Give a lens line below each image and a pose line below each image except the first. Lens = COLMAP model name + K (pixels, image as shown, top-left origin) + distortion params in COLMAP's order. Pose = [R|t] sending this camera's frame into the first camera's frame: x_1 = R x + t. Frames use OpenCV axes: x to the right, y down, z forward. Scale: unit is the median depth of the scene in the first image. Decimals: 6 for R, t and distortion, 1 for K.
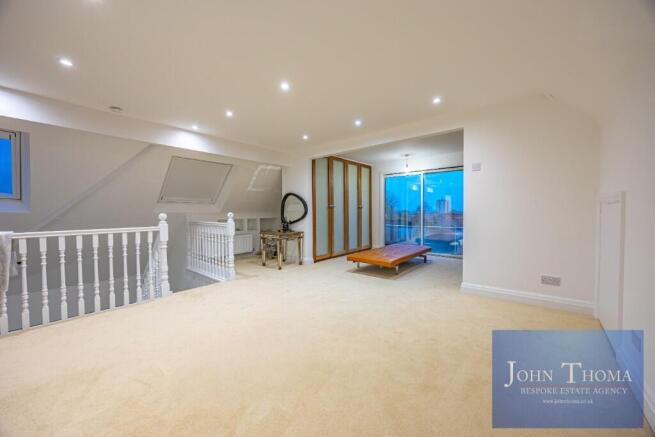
lens RADIAL K [[248.1, 0, 321.8], [0, 248.1, 217.4], [0, 0, 1]] dist [0.000231, 0.000061]
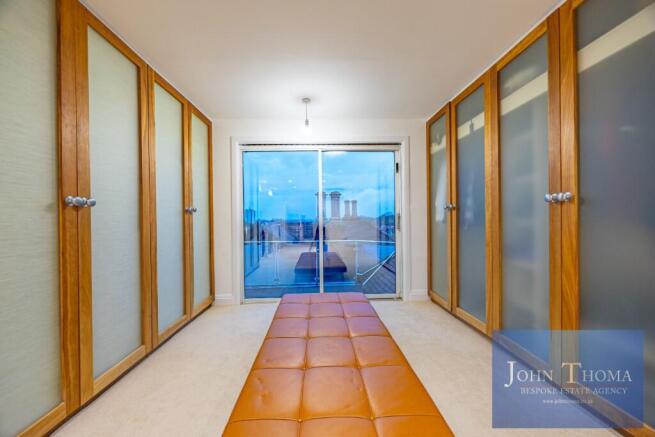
lens RADIAL K [[248.1, 0, 321.8], [0, 248.1, 217.4], [0, 0, 1]] dist [0.000231, 0.000061]
pose [[0.742468, 0.002729, 0.669876, 0.047230], [0.017319, 0.999579, -0.023268, -0.016927], [-0.669658, 0.028877, 0.742108, 0.578830]]
